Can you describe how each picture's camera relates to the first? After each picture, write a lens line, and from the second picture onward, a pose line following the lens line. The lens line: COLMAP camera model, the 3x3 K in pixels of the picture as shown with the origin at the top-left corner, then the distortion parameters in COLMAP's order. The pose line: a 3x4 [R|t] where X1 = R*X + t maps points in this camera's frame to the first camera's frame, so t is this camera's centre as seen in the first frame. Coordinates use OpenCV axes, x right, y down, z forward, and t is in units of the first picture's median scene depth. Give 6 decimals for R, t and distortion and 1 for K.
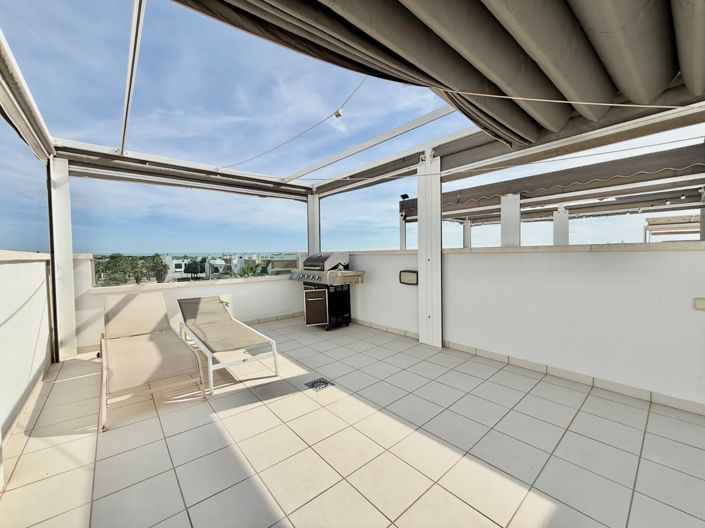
lens RADIAL K [[282.5, 0, 350.0], [0, 282.5, 262.6], [0, 0, 1]] dist [0.002031, 0.000430]
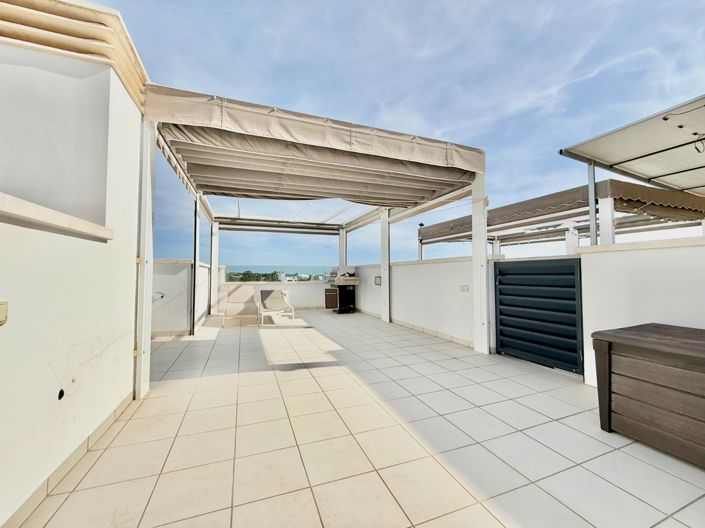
lens RADIAL K [[282.5, 0, 351.4], [0, 282.5, 261.3], [0, 0, 1]] dist [0.002031, 0.000430]
pose [[0.942964, -0.003194, -0.332880, 0.520643], [-0.021145, 0.997360, -0.069469, 0.049327], [0.332223, 0.072545, 0.940407, -0.517012]]
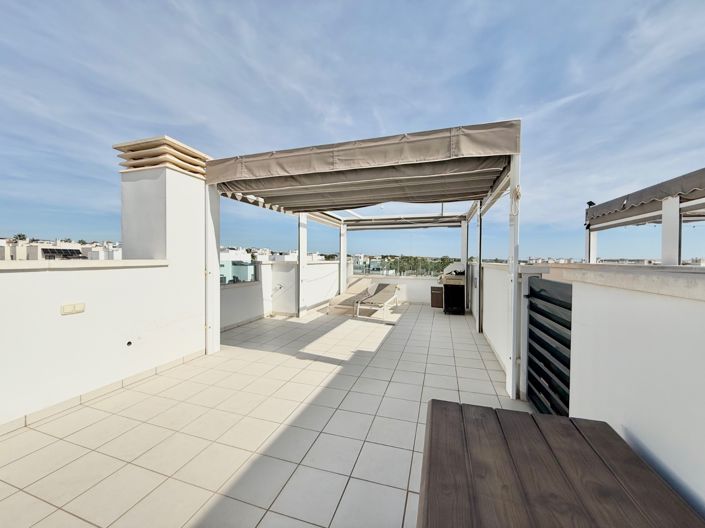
lens RADIAL K [[282.5, 0, 347.1], [0, 282.5, 262.4], [0, 0, 1]] dist [0.002031, 0.000430]
pose [[0.521736, 0.026607, -0.852692, 0.922637], [-0.037524, 0.999262, 0.008220, -0.030743], [0.852281, 0.027708, 0.522349, -0.251397]]
